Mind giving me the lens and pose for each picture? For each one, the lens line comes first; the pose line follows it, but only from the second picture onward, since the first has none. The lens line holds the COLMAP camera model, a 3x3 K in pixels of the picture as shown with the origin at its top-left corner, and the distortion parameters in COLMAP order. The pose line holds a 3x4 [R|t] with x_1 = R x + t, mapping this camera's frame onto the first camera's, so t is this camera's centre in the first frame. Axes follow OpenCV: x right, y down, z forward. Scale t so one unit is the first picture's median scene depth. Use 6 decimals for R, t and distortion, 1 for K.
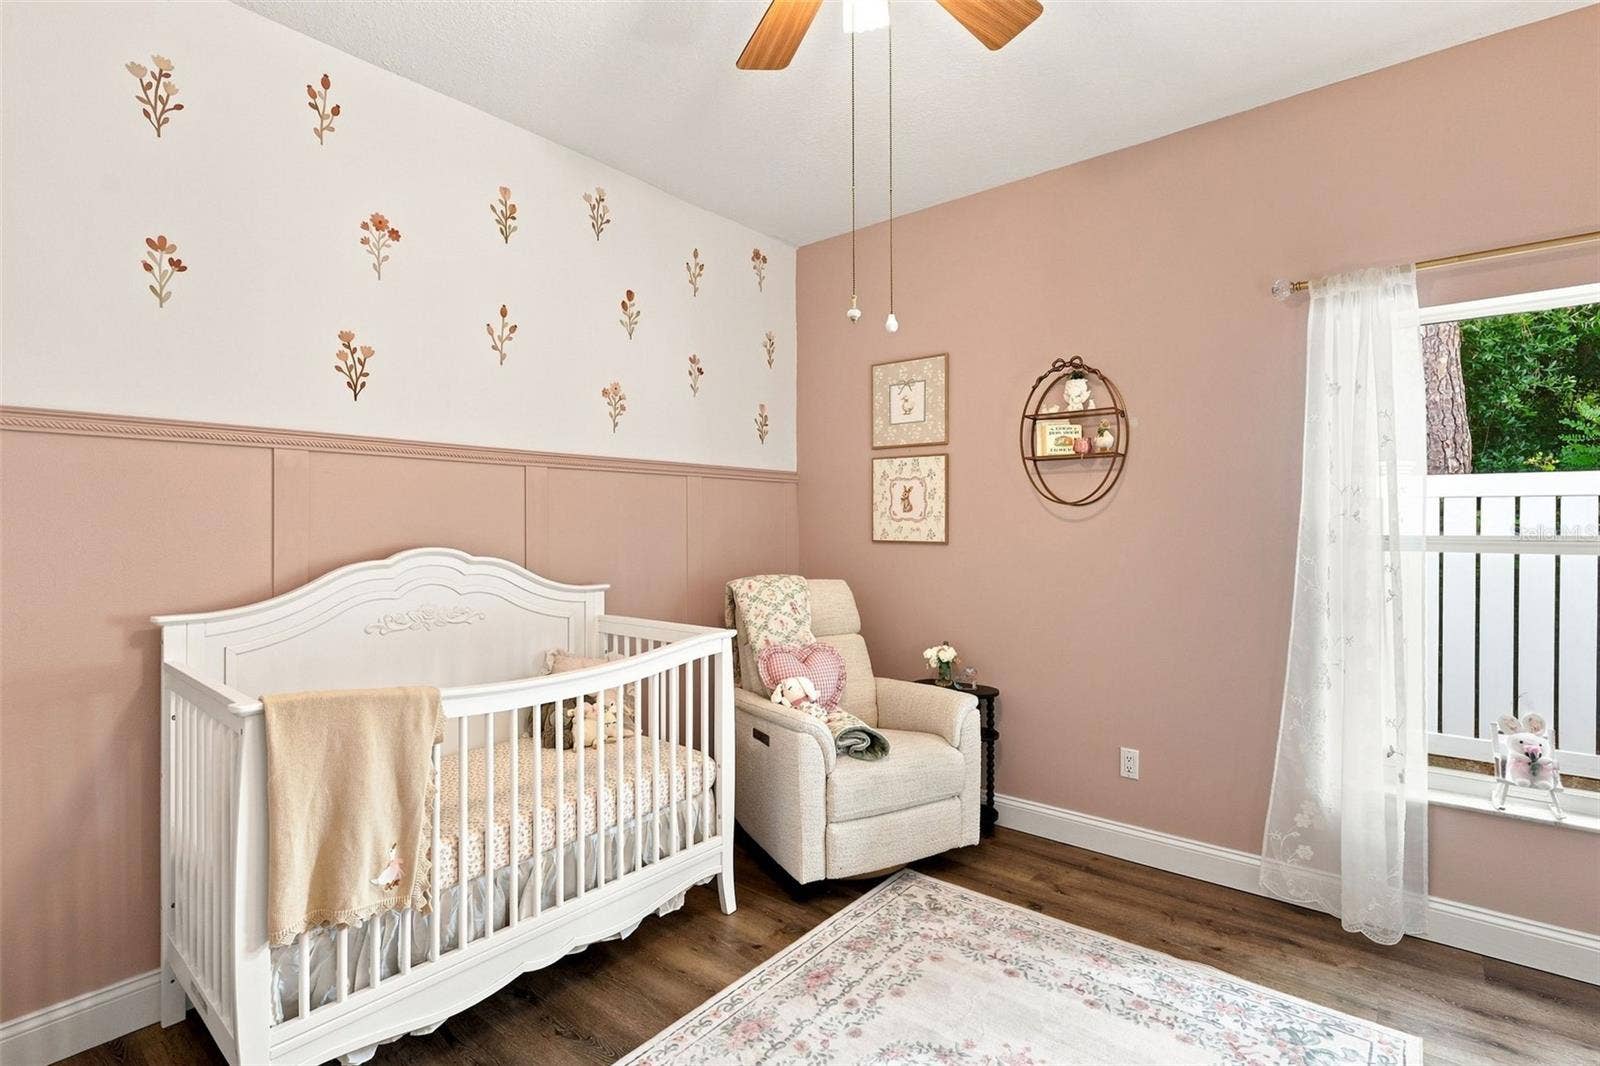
lens RADIAL K [[745.0, 0, 802.8], [0, 745.0, 526.1], [0, 0, 1]] dist [-0.001129, 0.000521]
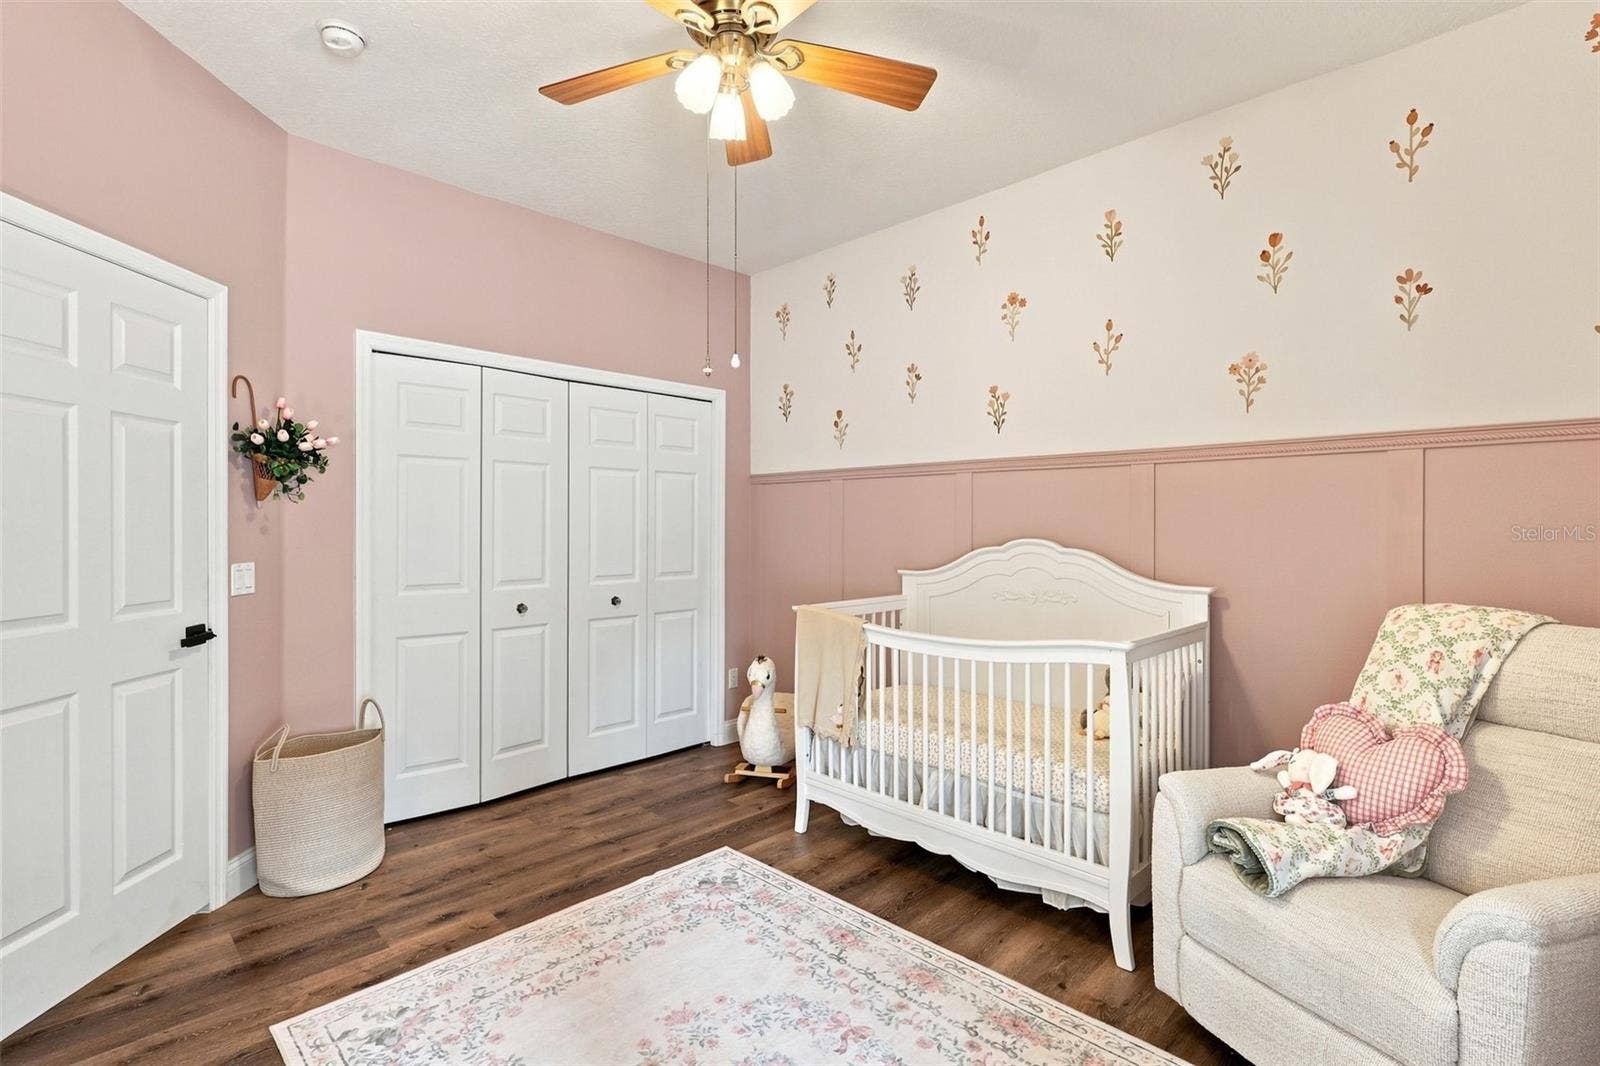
lens RADIAL K [[745.0, 0, 802.8], [0, 745.0, 526.1], [0, 0, 1]] dist [-0.001129, 0.000521]
pose [[-0.078163, 0.014577, -0.996834, 0.815277], [0.006696, 0.999878, 0.014097, -0.013968], [0.996918, -0.005573, -0.078251, 0.712410]]
